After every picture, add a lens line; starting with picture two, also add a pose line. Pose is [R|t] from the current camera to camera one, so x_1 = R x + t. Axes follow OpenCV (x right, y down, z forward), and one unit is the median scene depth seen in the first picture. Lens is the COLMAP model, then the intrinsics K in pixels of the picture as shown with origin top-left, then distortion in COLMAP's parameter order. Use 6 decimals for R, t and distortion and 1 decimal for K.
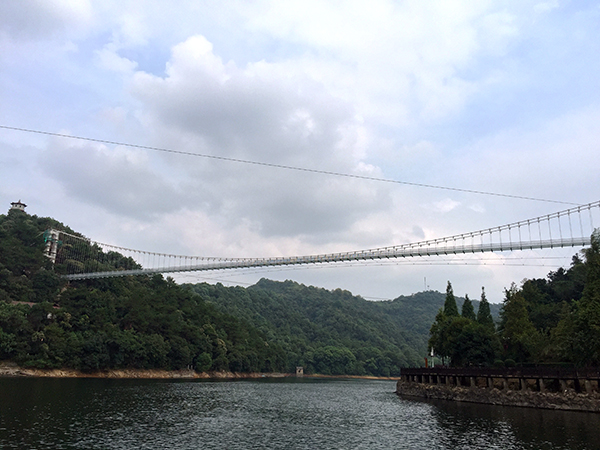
lens RADIAL K [[506.6, 0, 300.0], [0, 506.6, 225.0], [0, 0, 1]] dist [0.008051, 0.004835]
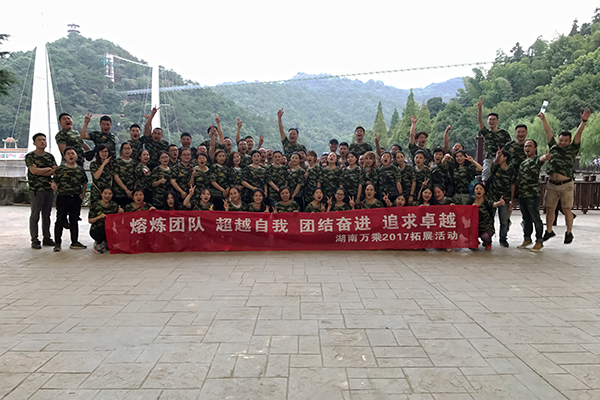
lens RADIAL K [[487.3, 0, 300.0], [0, 487.3, 200.0], [0, 0, 1]] dist [0.005023, 0.002832]
pose [[0.995470, -0.014607, -0.093943, 0.083729], [0.047883, 0.930680, 0.362687, -0.062669], [0.082134, -0.365542, 0.927164, -0.187866]]
